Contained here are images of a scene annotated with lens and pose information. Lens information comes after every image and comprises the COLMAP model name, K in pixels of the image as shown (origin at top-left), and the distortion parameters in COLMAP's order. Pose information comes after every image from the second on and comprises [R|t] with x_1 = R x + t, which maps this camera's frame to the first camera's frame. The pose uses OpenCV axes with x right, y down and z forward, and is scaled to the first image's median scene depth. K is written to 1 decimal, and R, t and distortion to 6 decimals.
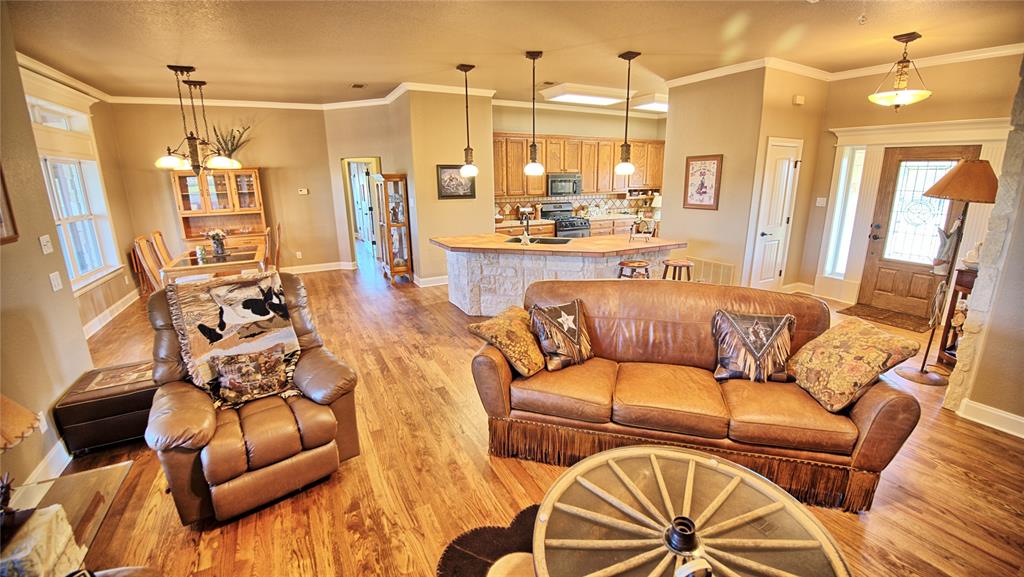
lens RADIAL K [[418.7, 0, 513.1], [0, 418.7, 279.8], [0, 0, 1]] dist [-0.000741, -0.000009]
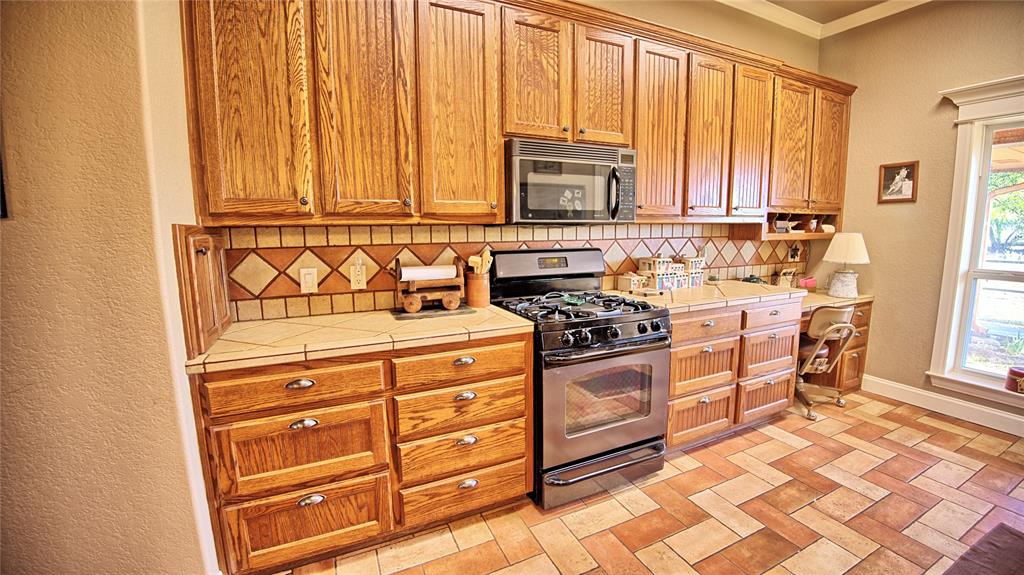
lens RADIAL K [[416.7, 0, 515.2], [0, 416.7, 283.5], [0, 0, 1]] dist [-0.040596, -0.001219]
pose [[0.998898, 0.010013, -0.045861, 0.095248], [-0.014645, 0.994696, -0.101807, -0.132454], [0.044599, 0.102366, 0.993746, 0.725923]]
